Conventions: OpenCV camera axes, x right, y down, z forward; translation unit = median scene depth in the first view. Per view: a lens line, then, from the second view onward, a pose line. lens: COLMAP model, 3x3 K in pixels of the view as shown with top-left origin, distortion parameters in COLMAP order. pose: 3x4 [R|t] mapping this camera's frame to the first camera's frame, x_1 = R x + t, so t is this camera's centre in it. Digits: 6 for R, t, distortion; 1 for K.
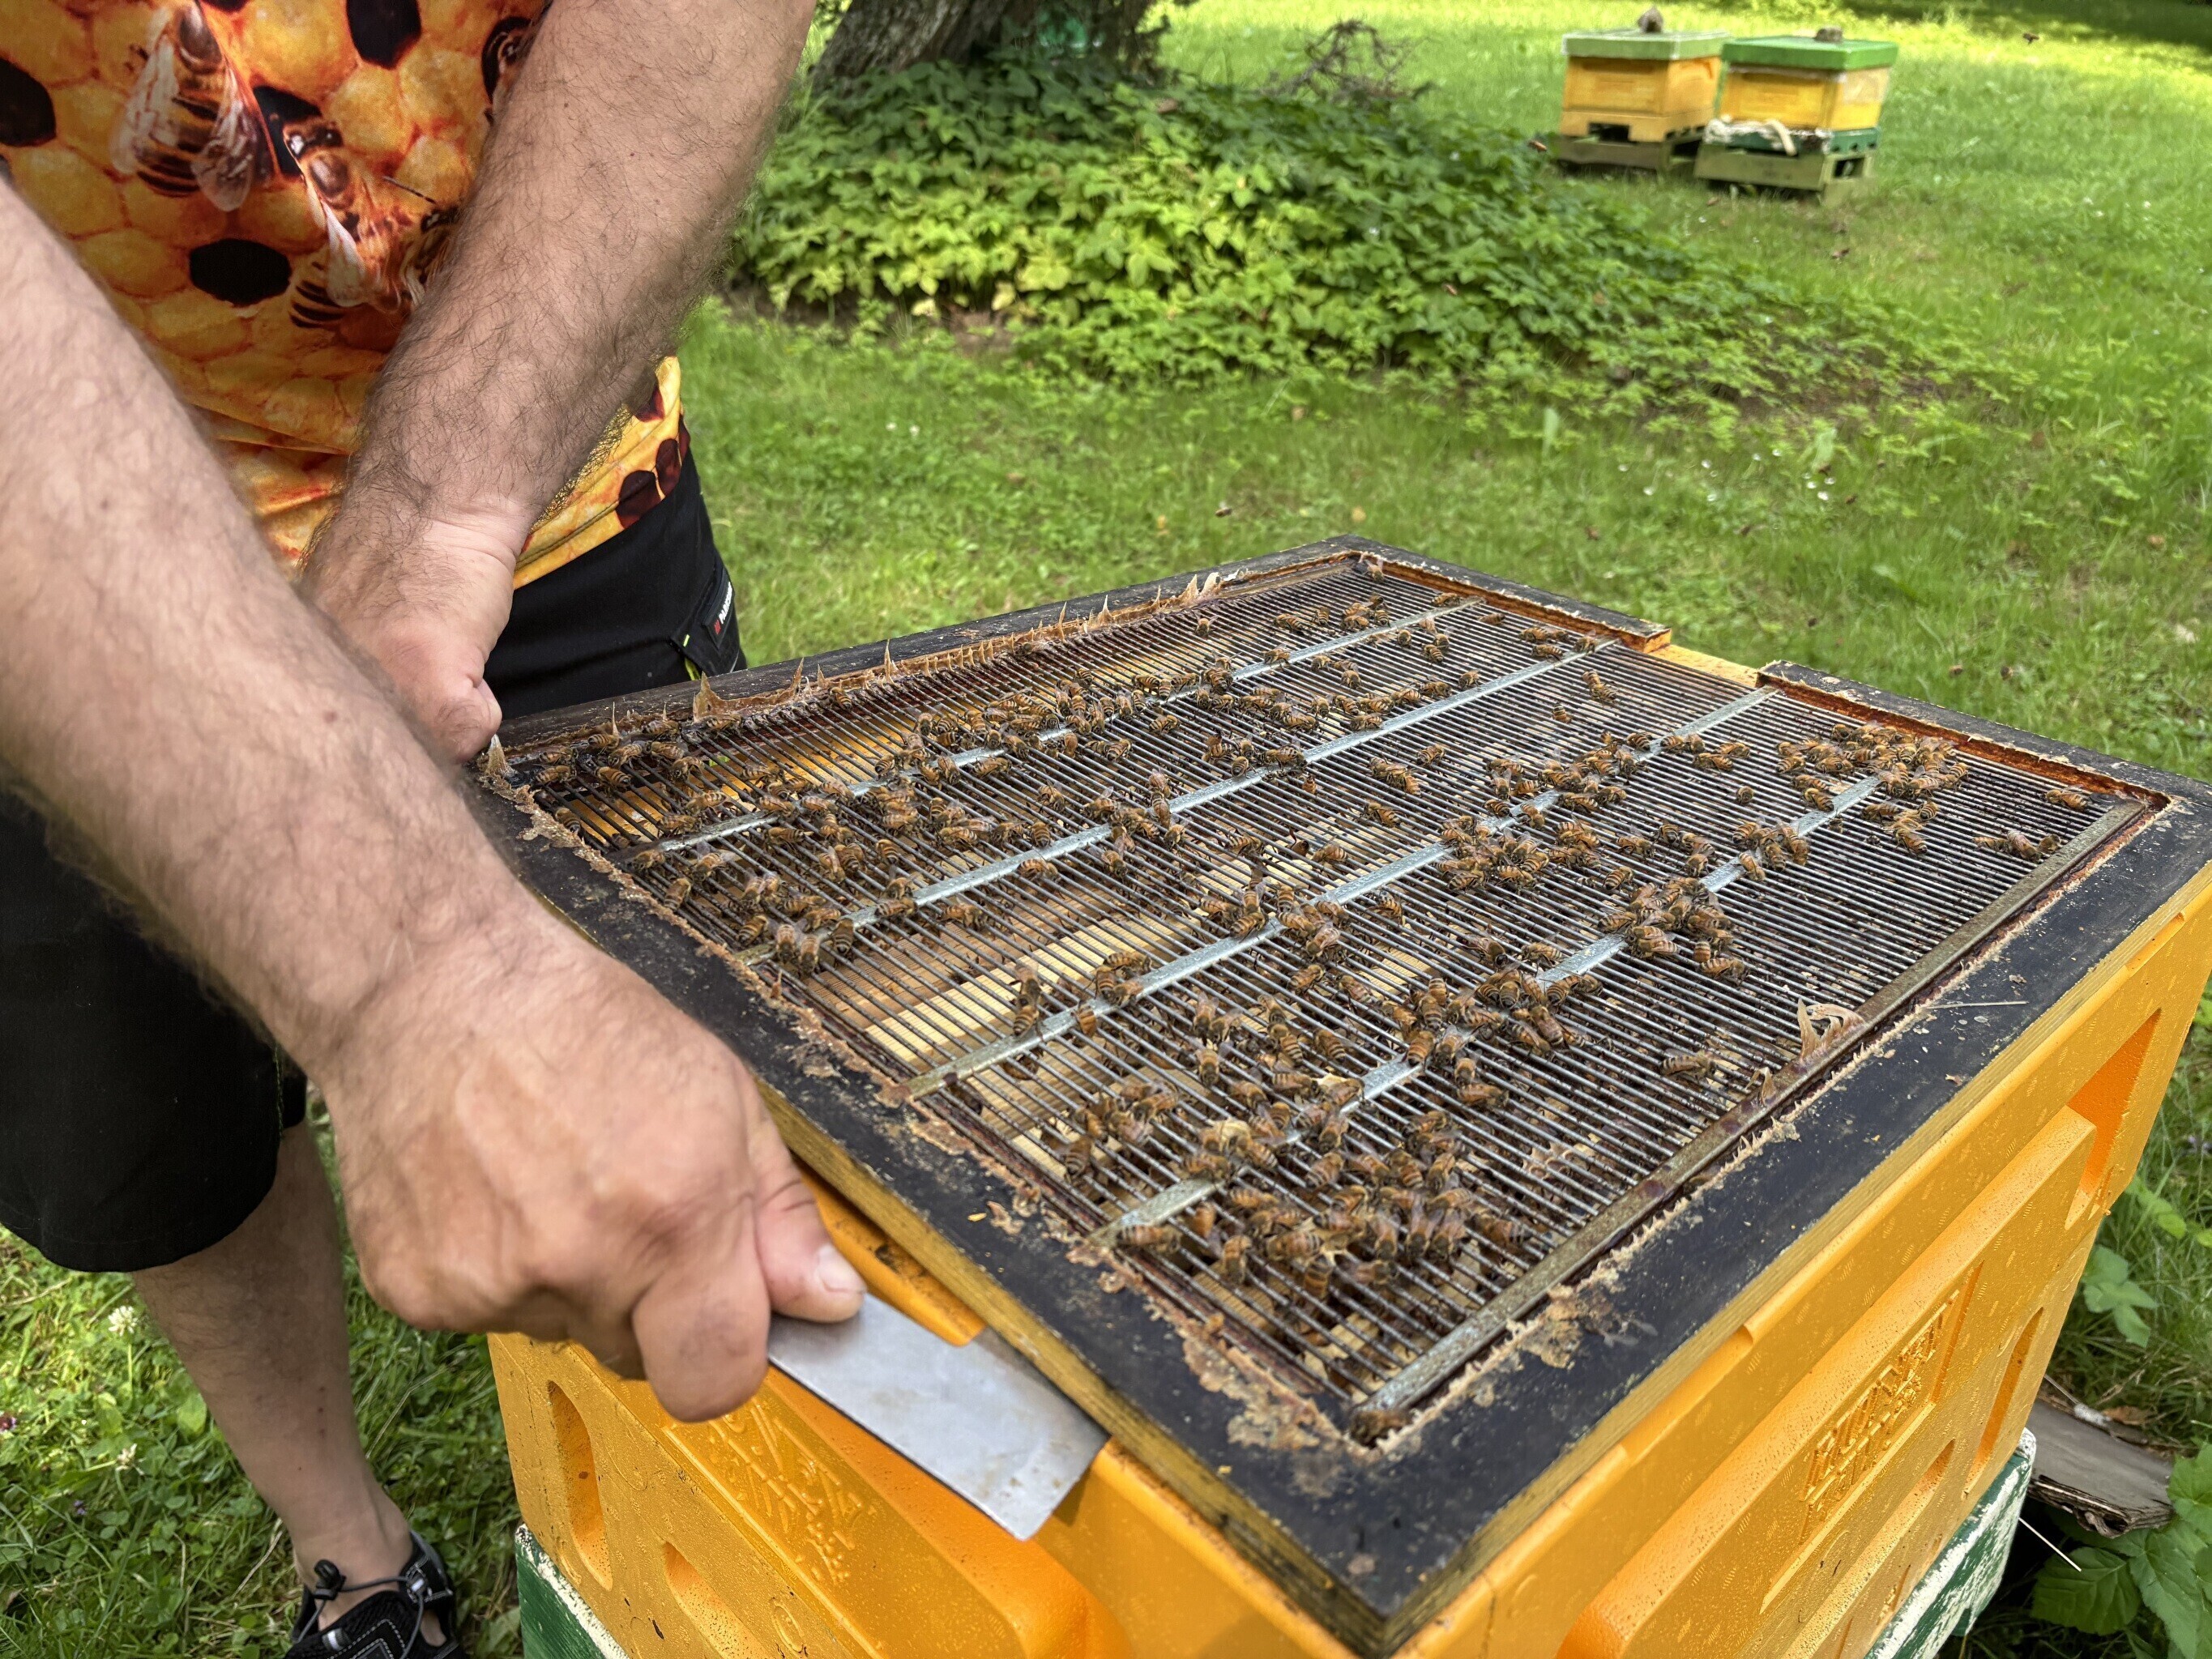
lens RADIAL K [[1705.5, 0, 1114.5], [0, 1705.5, 808.7], [0, 0, 1]] dist [0.024652, -0.003101]
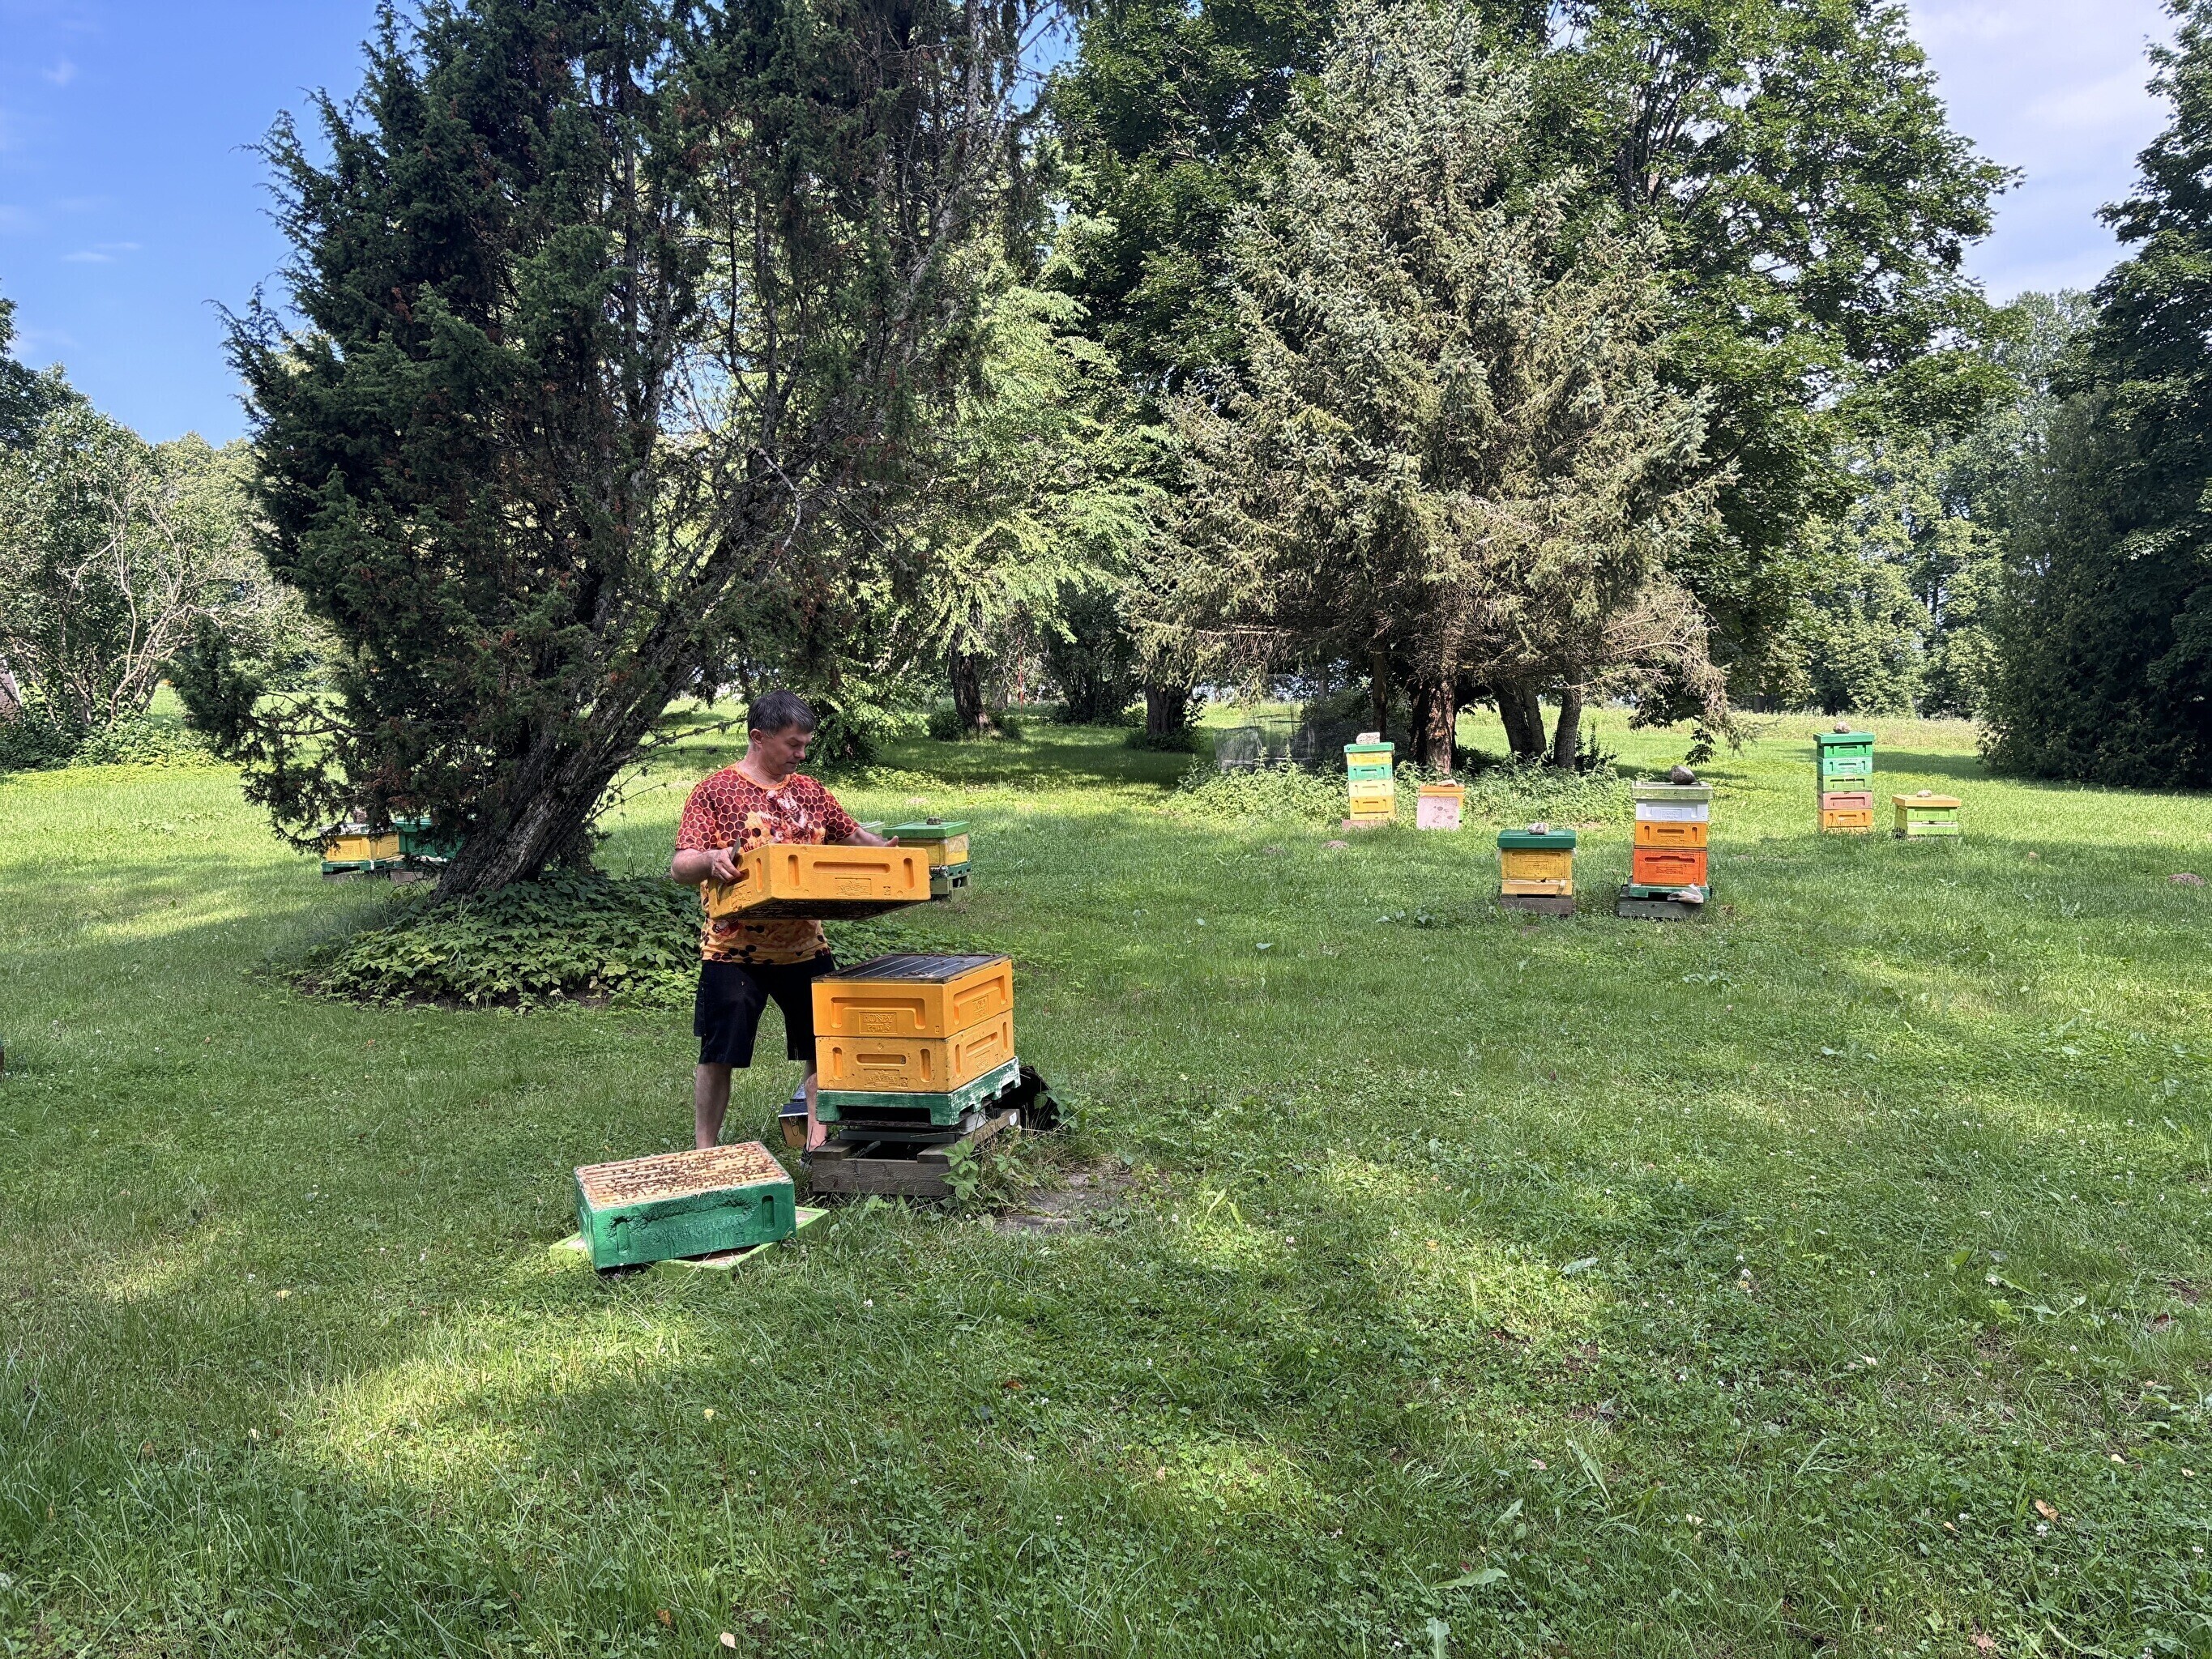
lens RADIAL K [[1654.9, 0, 1113.3], [0, 1654.9, 850.7], [0, 0, 1]] dist [0.052609, -0.054943]
pose [[0.886955, -0.091516, 0.452699, -0.404223], [0.256226, 0.913004, -0.317445, 0.359070], [-0.384265, 0.397552, 0.833242, -0.994113]]
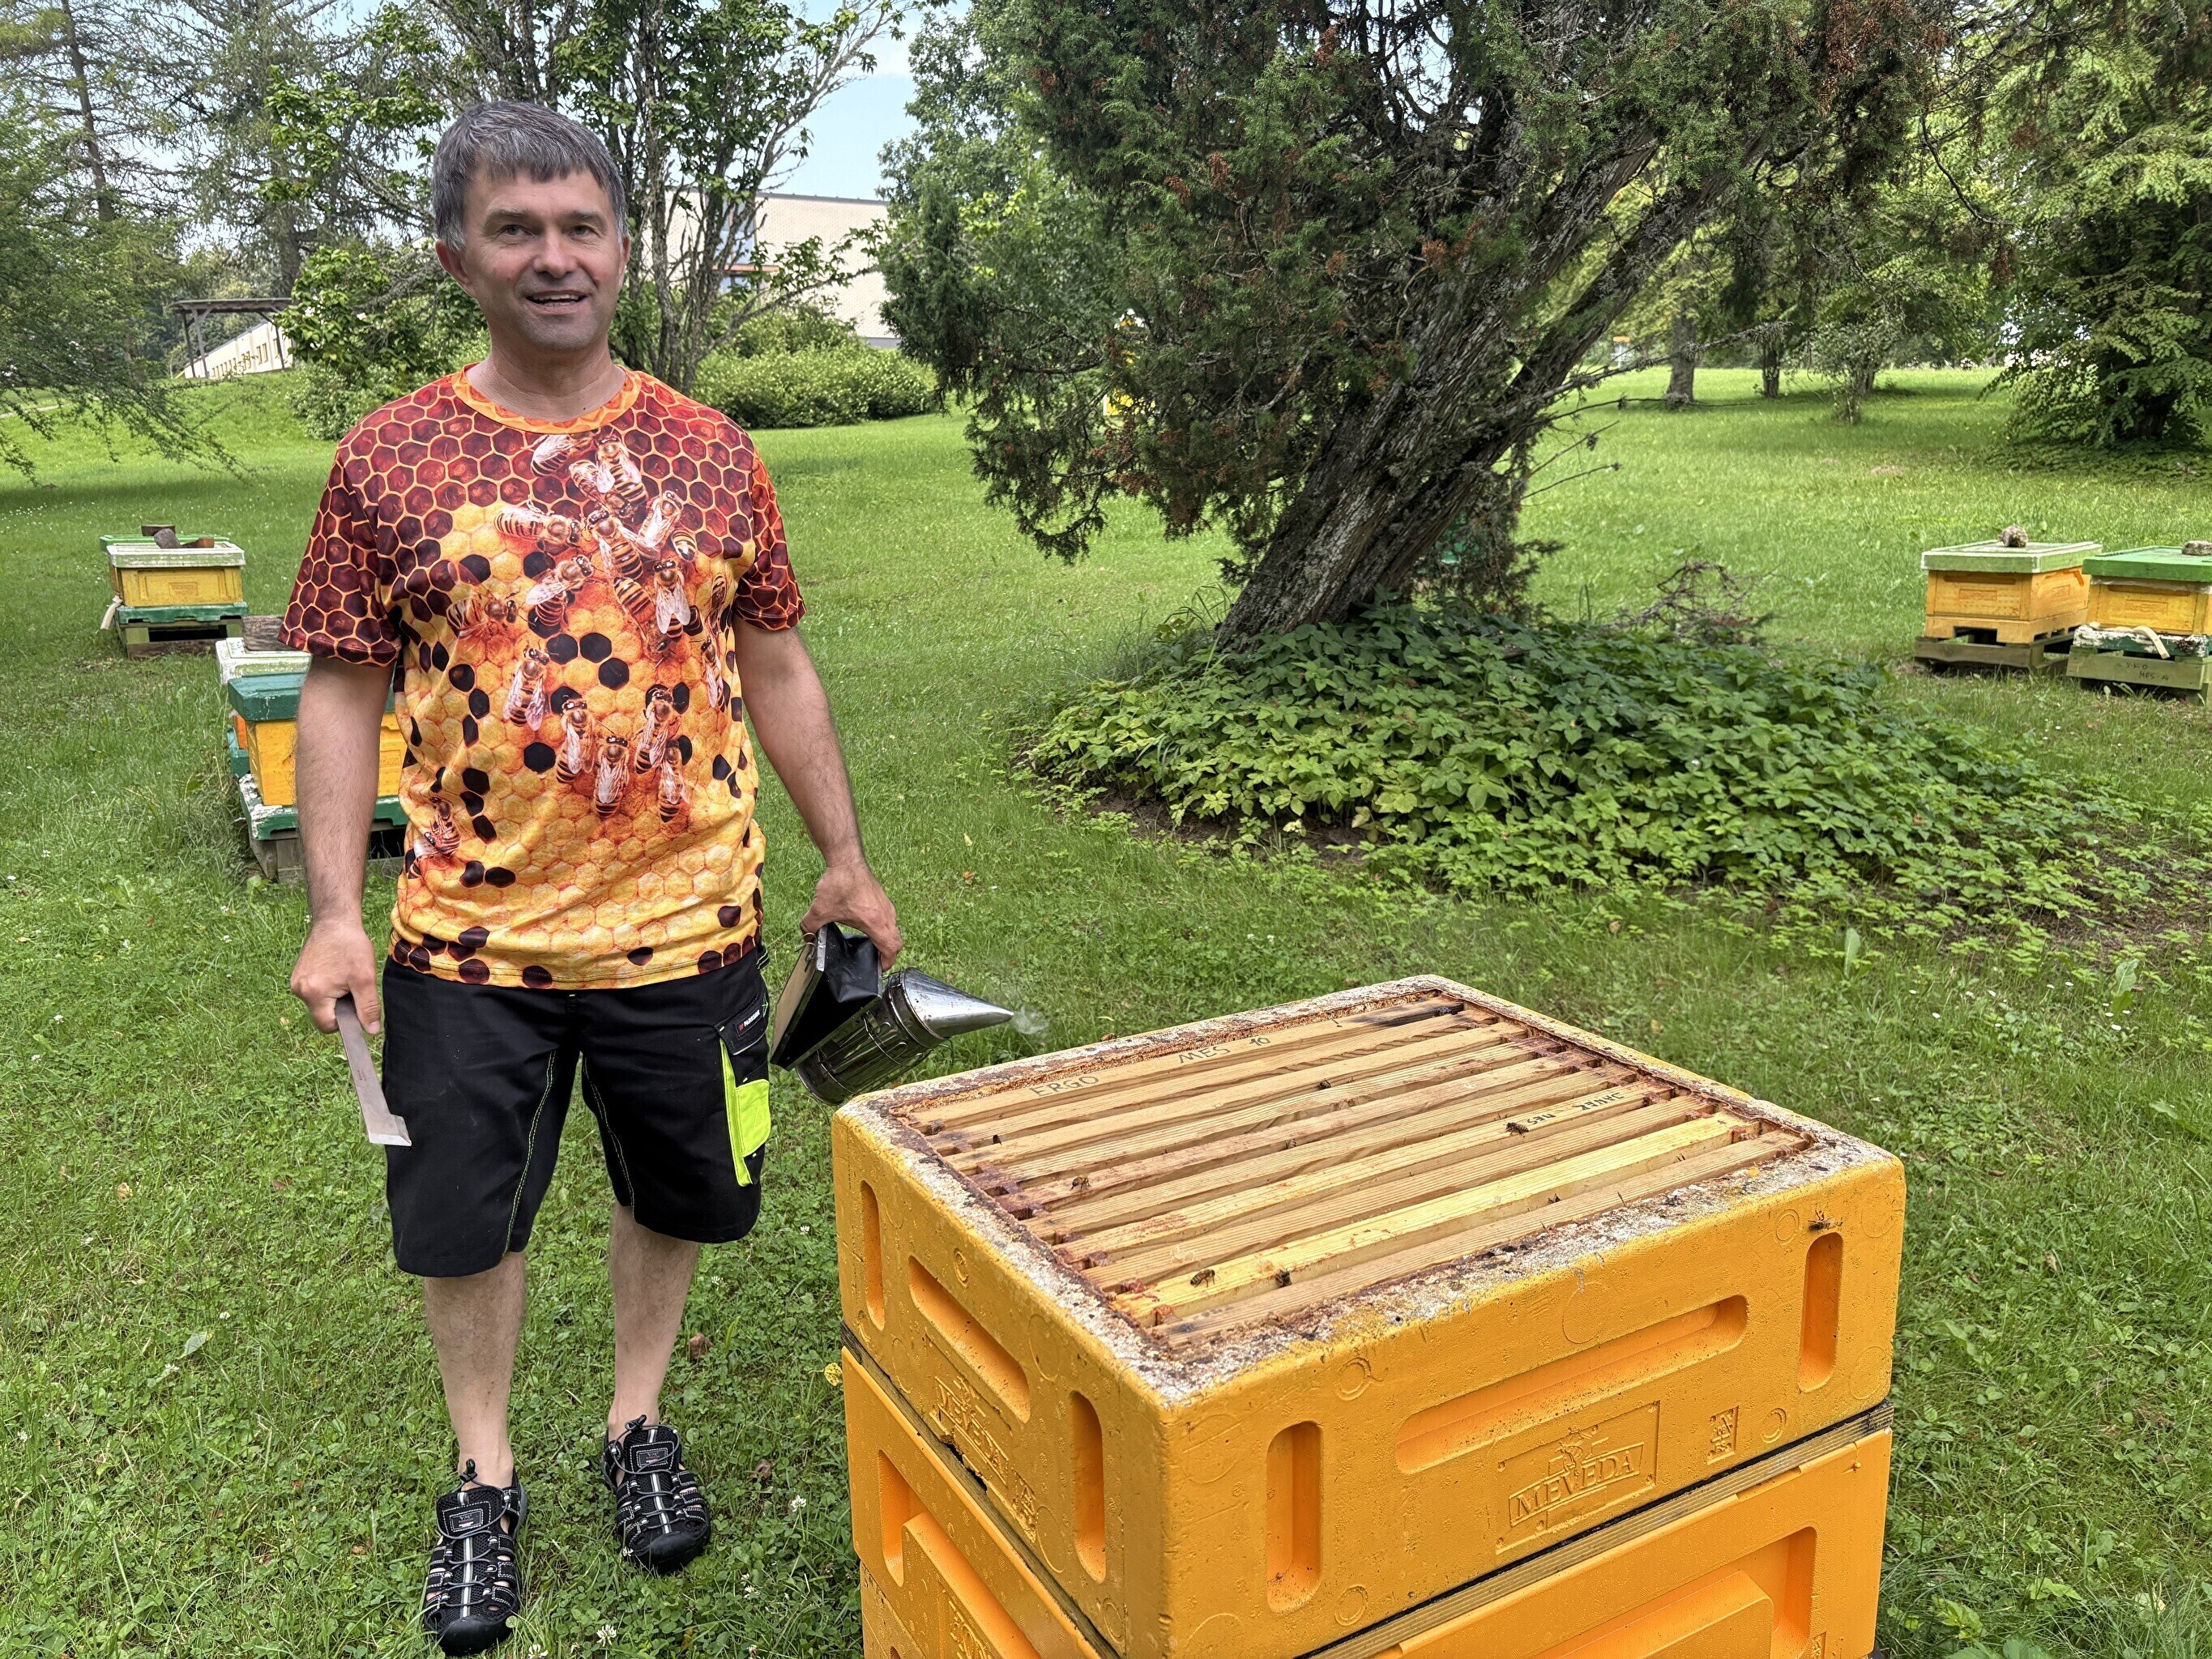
lens RADIAL K [[1671.2, 0, 1102.6], [0, 1671.2, 832.5], [0, 0, 1]] dist [0.005999, 0.014771]
pose [[0.968038, 0.010233, -0.250594, 0.051217], [-0.067862, 0.972584, -0.222431, -0.020144], [0.241448, 0.232327, 0.942193, -0.128630]]
